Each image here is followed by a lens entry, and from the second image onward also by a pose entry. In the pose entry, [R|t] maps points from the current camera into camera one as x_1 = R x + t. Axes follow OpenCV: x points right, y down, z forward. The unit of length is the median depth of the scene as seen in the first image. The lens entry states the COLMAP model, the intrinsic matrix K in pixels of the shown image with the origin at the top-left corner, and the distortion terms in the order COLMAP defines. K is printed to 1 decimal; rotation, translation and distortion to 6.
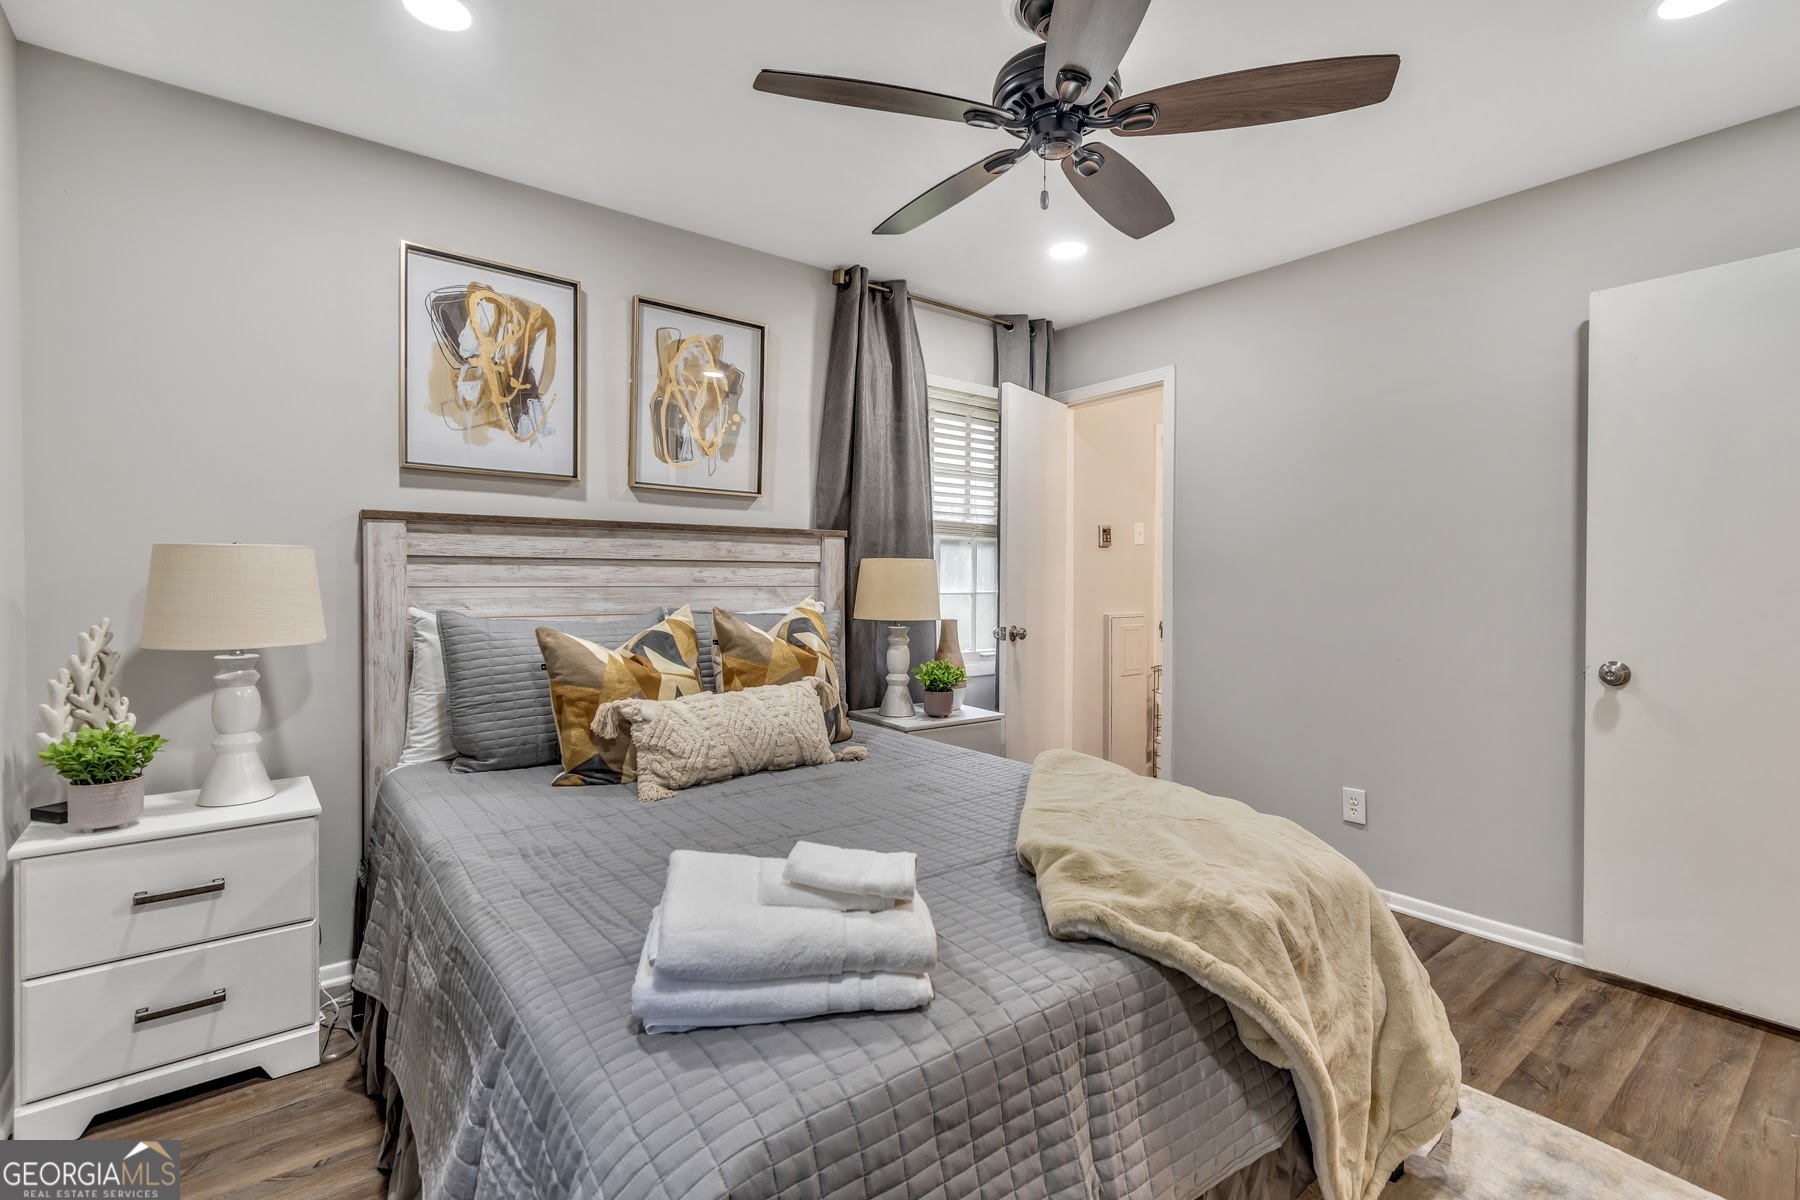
lens RADIAL K [[800.7, 0, 905.1], [0, 800.7, 583.6], [0, 0, 1]] dist [0.004245, -0.002143]
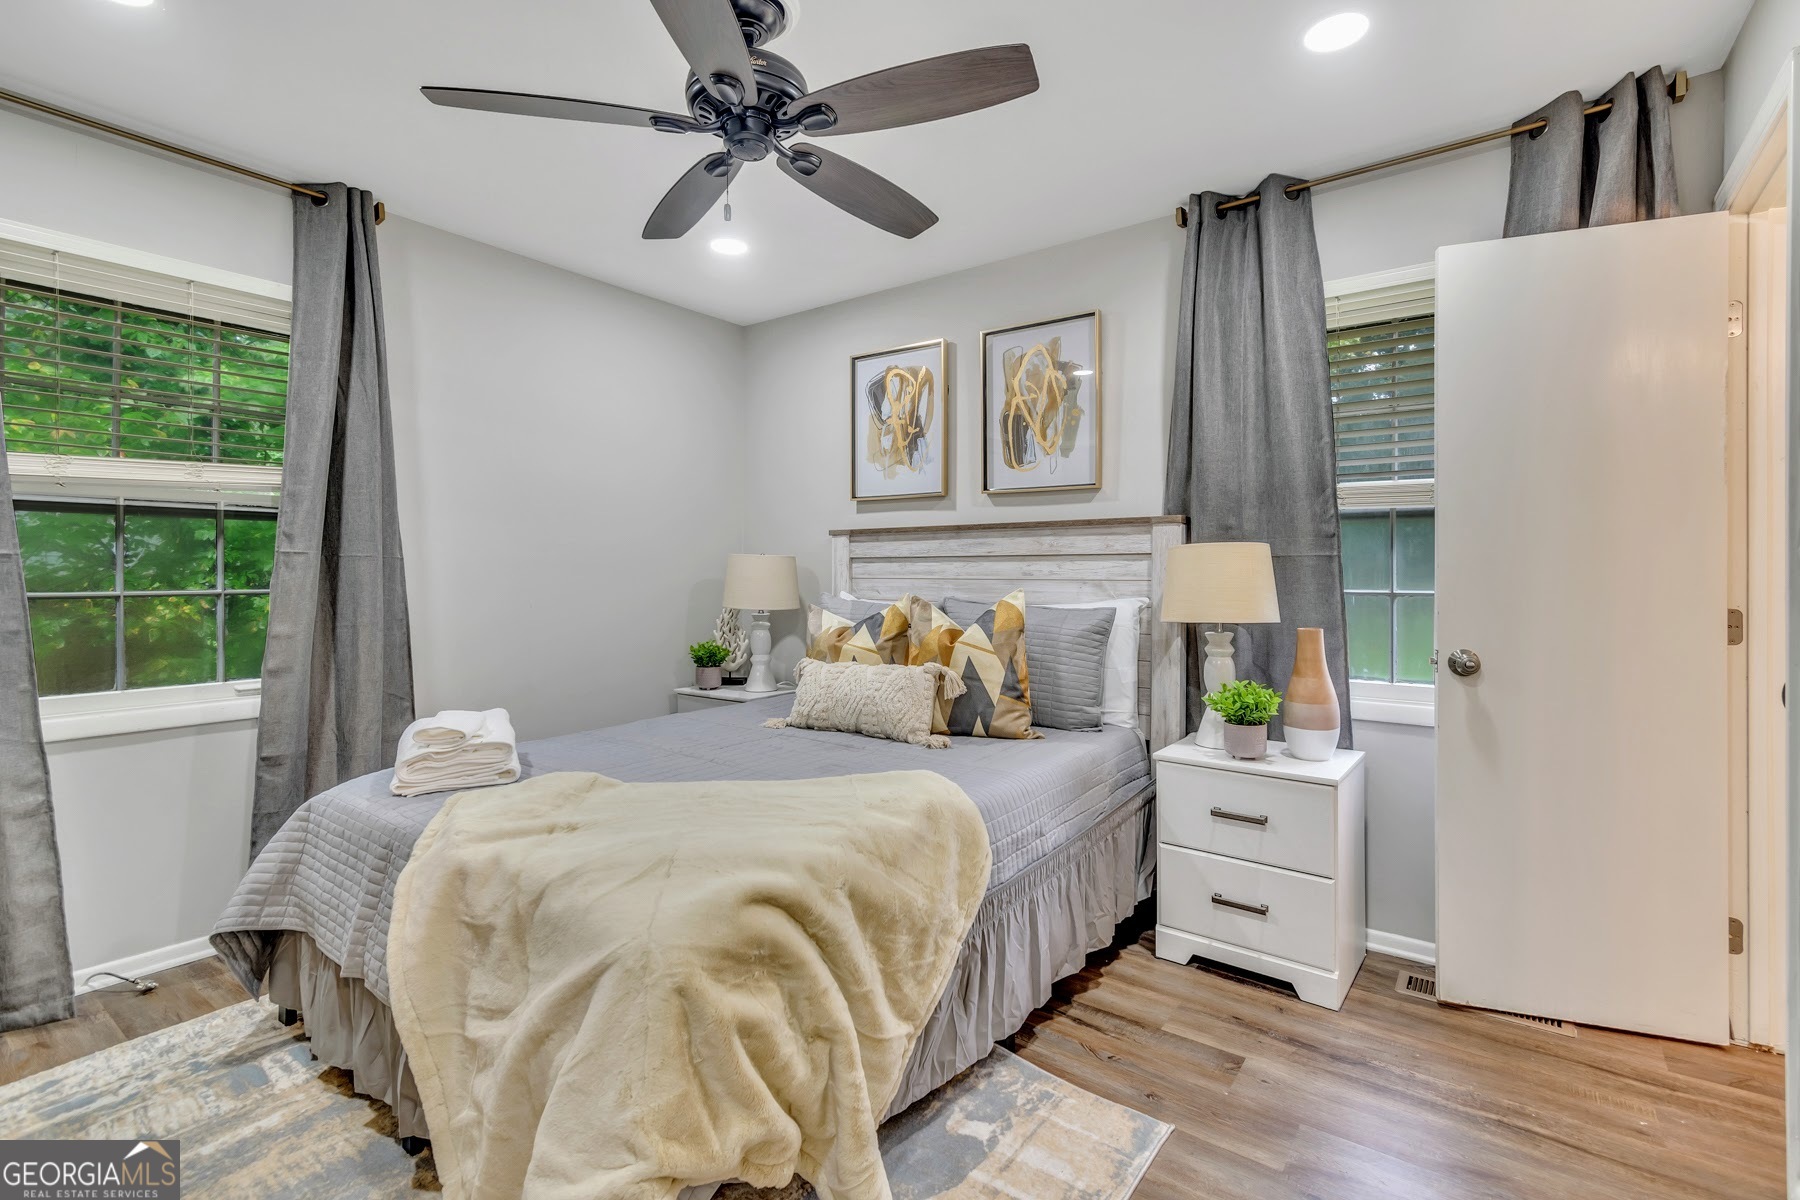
lens RADIAL K [[800.7, 0, 895.5], [0, 800.7, 579.6], [0, 0, 1]] dist [0.004245, -0.002143]
pose [[0.285813, 0.008915, -0.958244, 0.800694], [-0.001070, 0.999959, 0.008984, -0.006019], [0.958285, -0.001542, 0.285810, 0.572006]]
